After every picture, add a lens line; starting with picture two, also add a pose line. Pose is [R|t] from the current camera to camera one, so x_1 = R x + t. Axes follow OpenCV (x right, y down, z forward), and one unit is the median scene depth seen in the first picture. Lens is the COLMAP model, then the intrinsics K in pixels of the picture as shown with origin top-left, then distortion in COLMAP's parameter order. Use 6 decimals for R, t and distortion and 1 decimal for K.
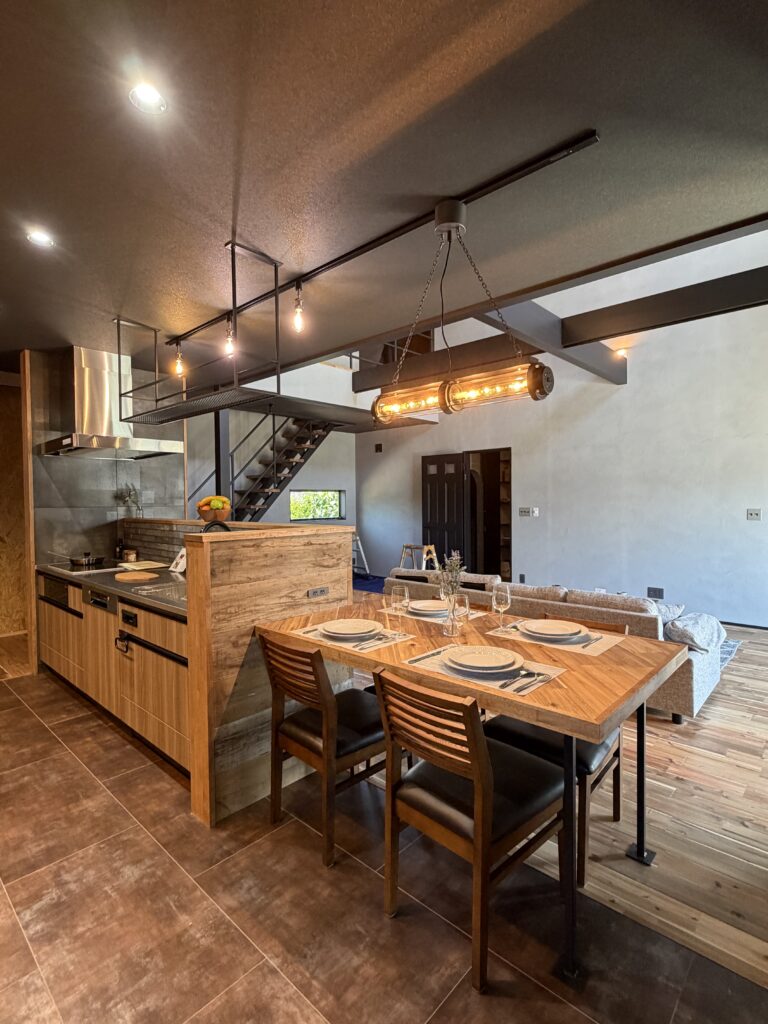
lens RADIAL K [[508.5, 0, 384.8], [0, 508.5, 511.0], [0, 0, 1]] dist [-0.002329, -0.000149]
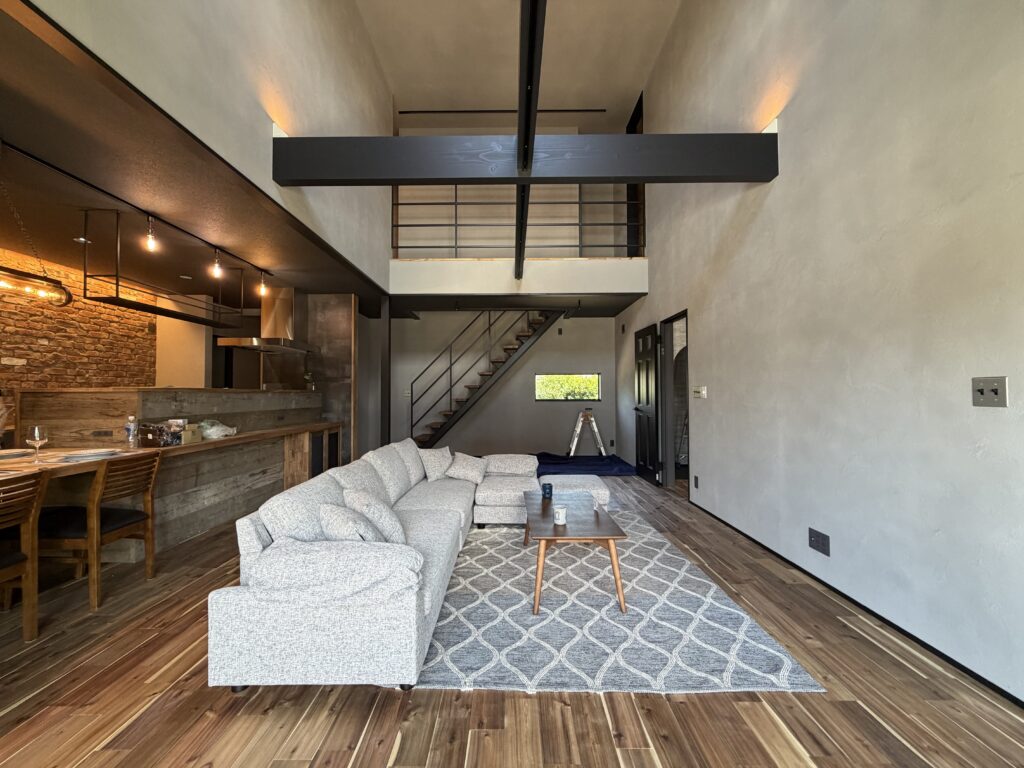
lens RADIAL K [[409.7, 0, 510.2], [0, 409.7, 382.5], [0, 0, 1]] dist [0.002411, -0.000136]
pose [[0.673768, -0.012238, -0.738841, 1.004168], [-0.019018, 0.999244, -0.033894, 0.025147], [0.738698, 0.036888, 0.673027, 0.732119]]
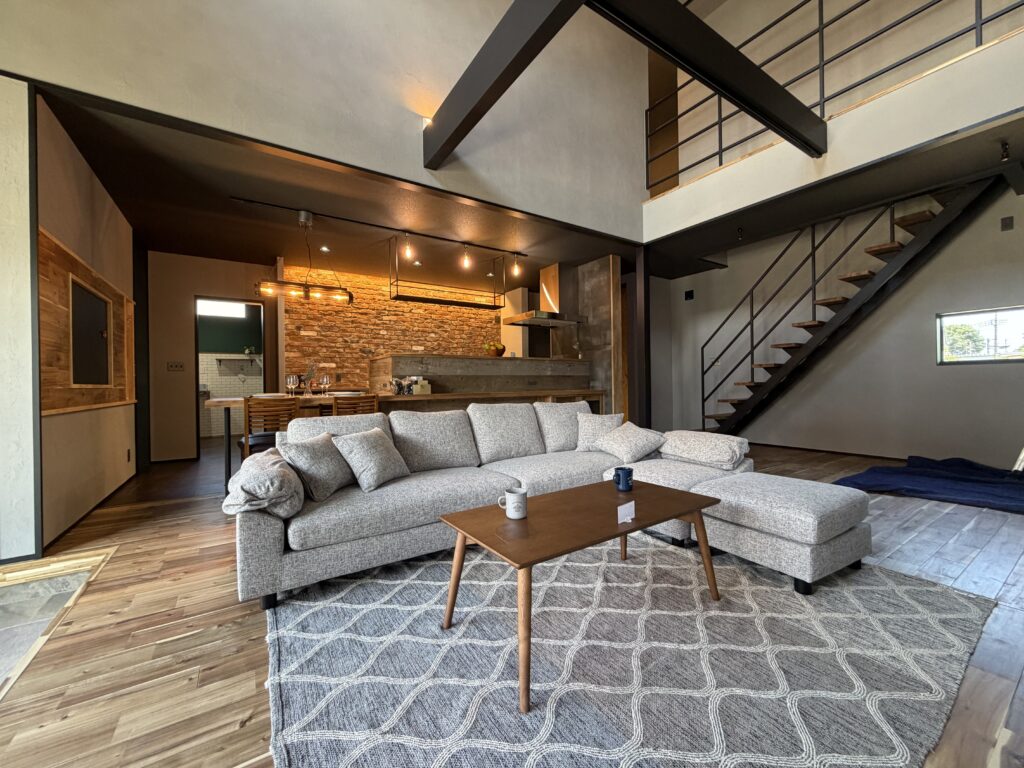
lens RADIAL K [[409.7, 0, 511.3], [0, 409.7, 385.3], [0, 0, 1]] dist [0.002411, -0.000136]
pose [[-0.242135, 0.016621, -0.970100, 0.967376], [-0.004105, 0.999827, 0.018155, 0.086861], [0.970234, 0.008378, -0.242025, 1.324880]]
